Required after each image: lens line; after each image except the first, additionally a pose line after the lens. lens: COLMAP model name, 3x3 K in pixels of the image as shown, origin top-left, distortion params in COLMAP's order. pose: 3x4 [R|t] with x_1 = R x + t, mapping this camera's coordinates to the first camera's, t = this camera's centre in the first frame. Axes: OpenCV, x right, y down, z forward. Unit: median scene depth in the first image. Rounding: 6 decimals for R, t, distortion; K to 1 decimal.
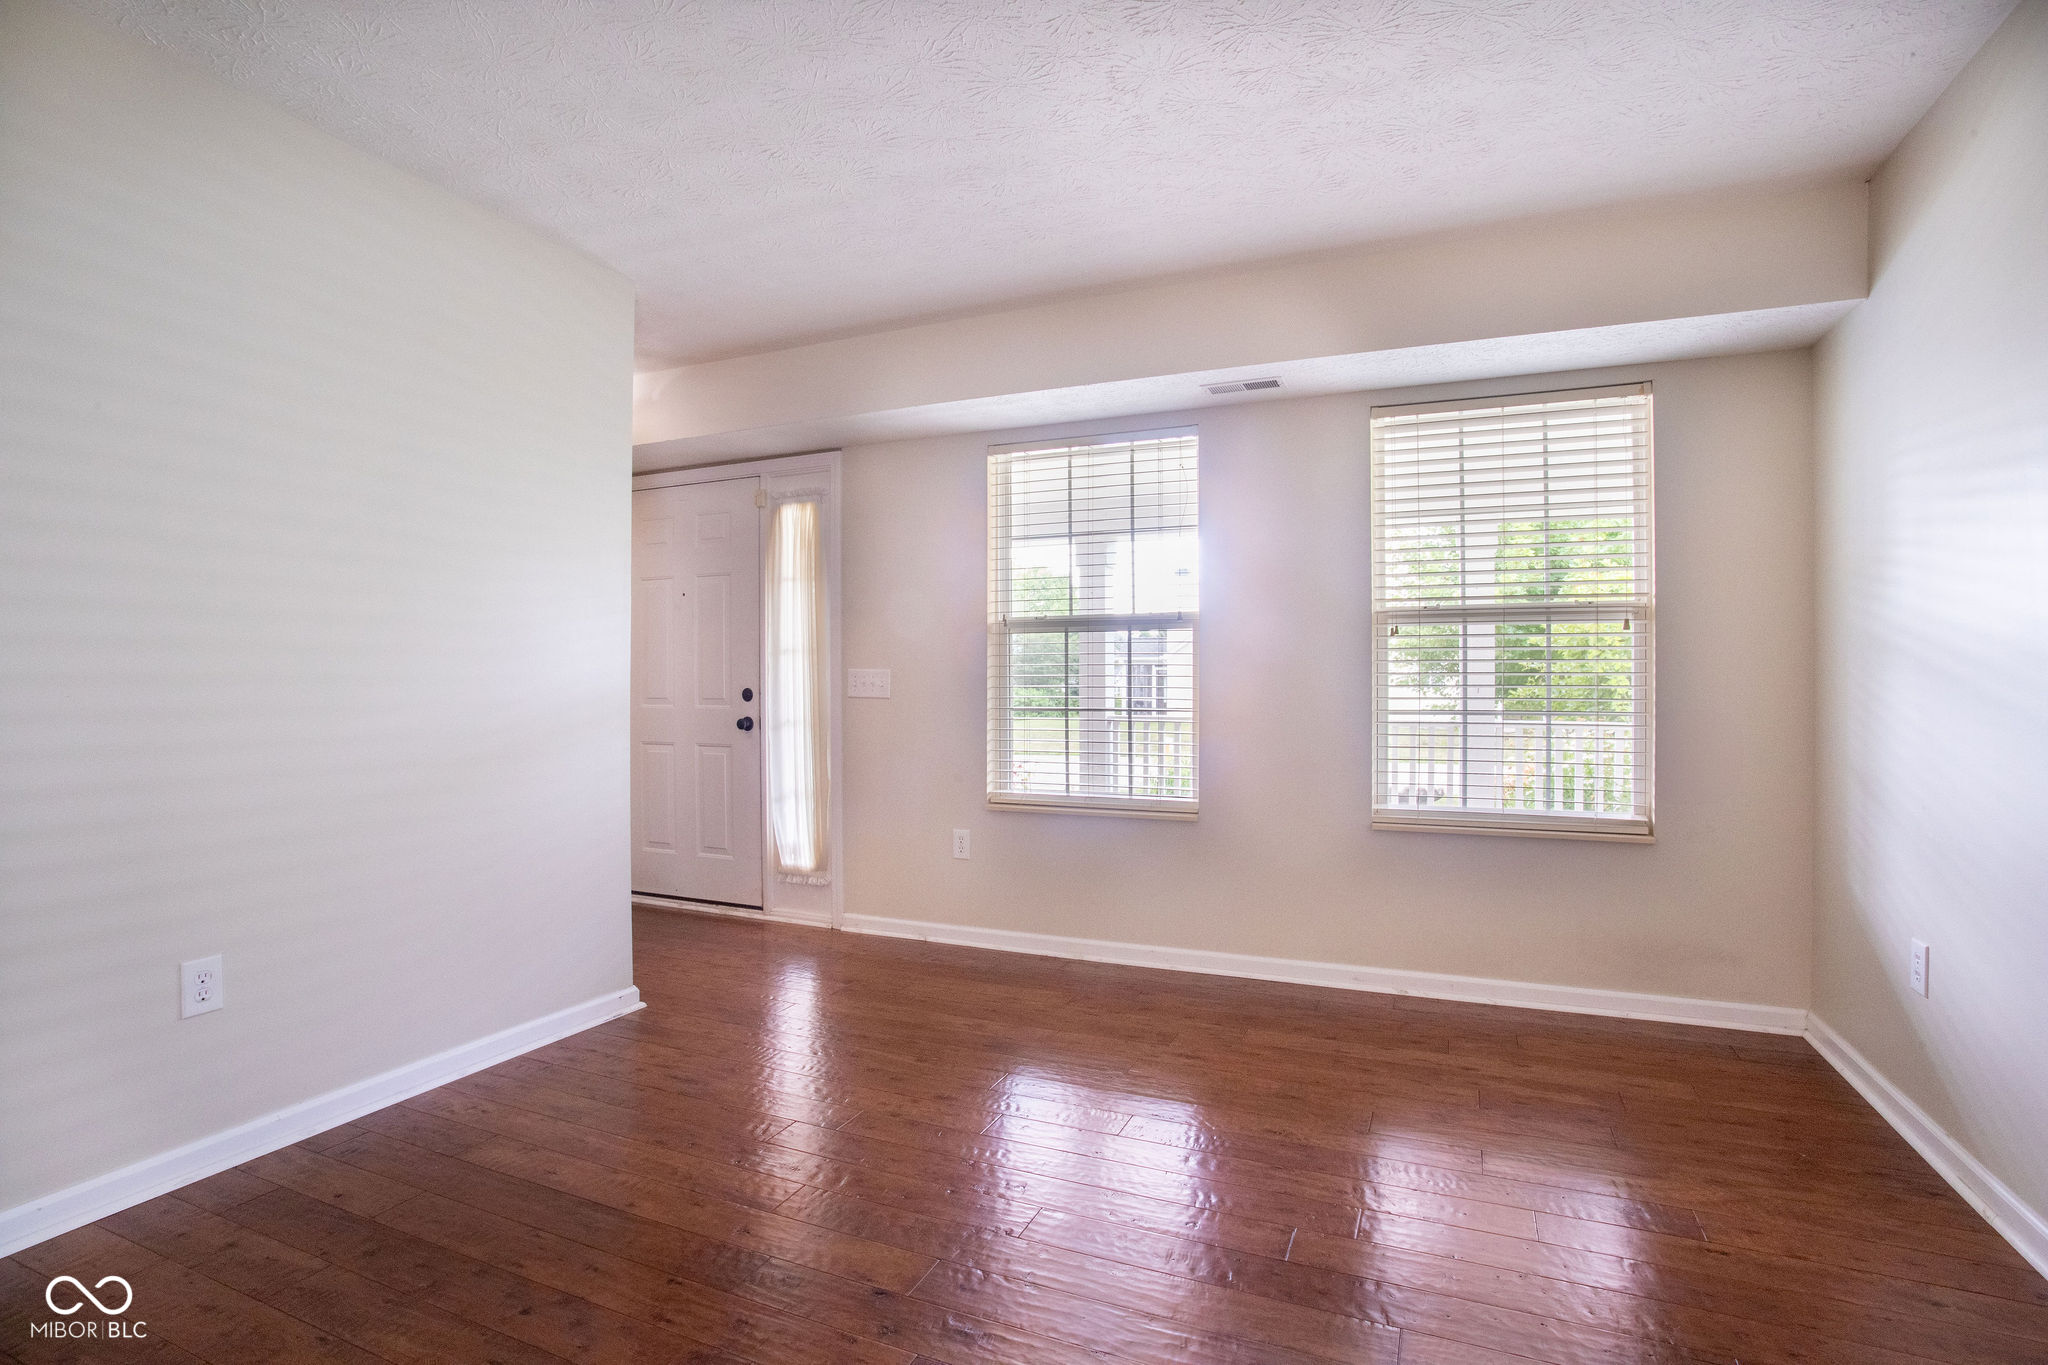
lens RADIAL K [[945.7, 0, 1033.4], [0, 945.7, 680.2], [0, 0, 1]] dist [-0.000969, 0.000111]
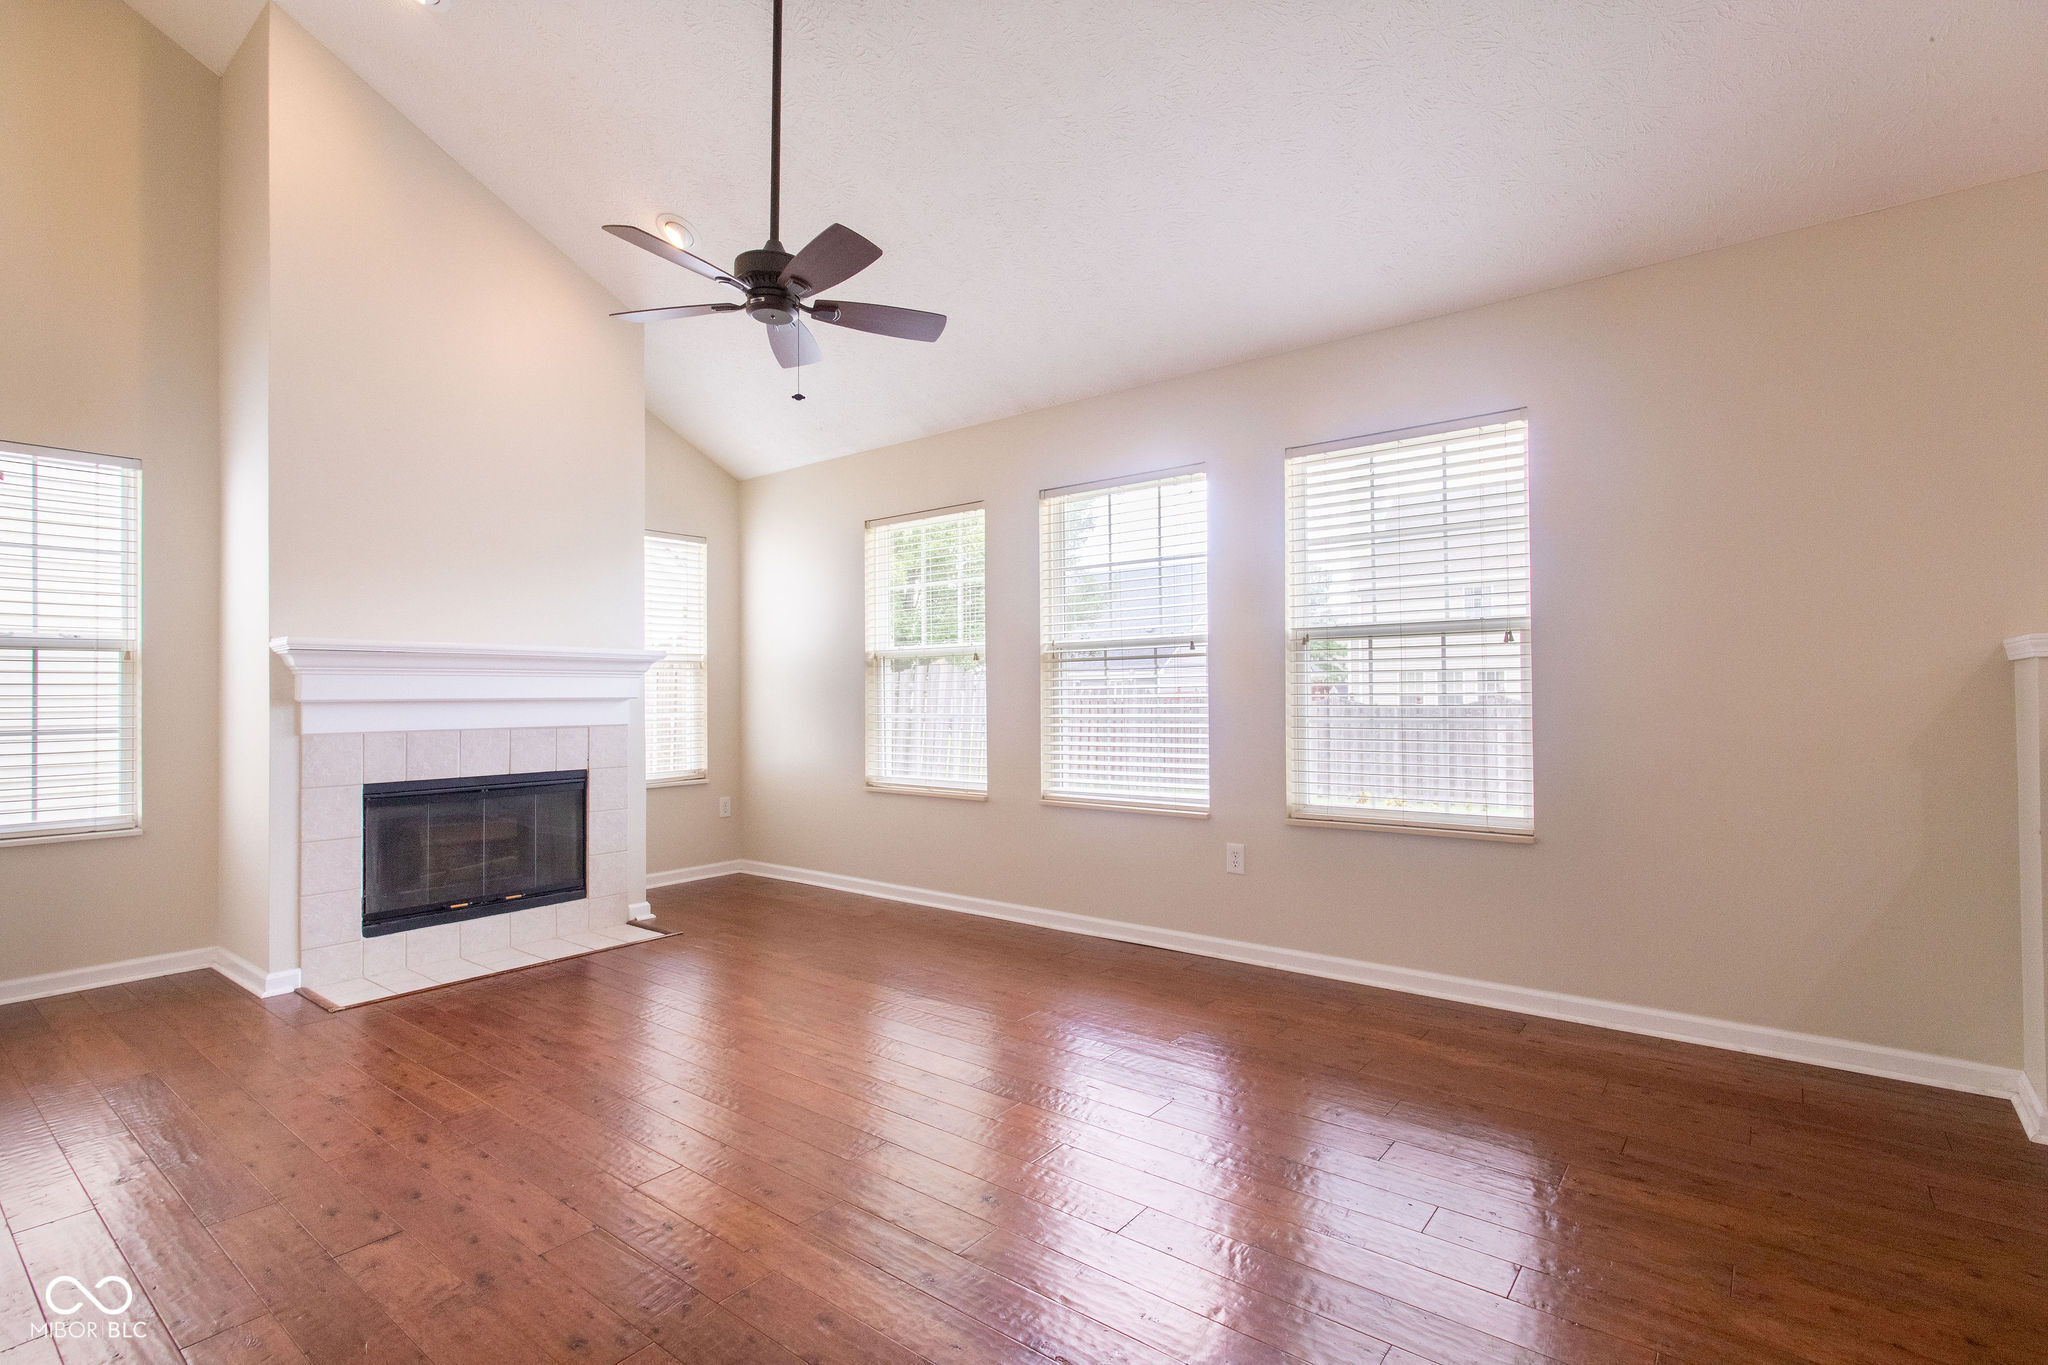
lens RADIAL K [[943.0, 0, 1016.5], [0, 943.0, 678.6], [0, 0, 1]] dist [-0.023911, 0.000216]
pose [[0.952082, -0.014158, -0.305514, 0.378729], [0.009547, 0.999817, -0.016584, 0.000917], [0.305693, 0.012873, 0.952043, -0.150823]]
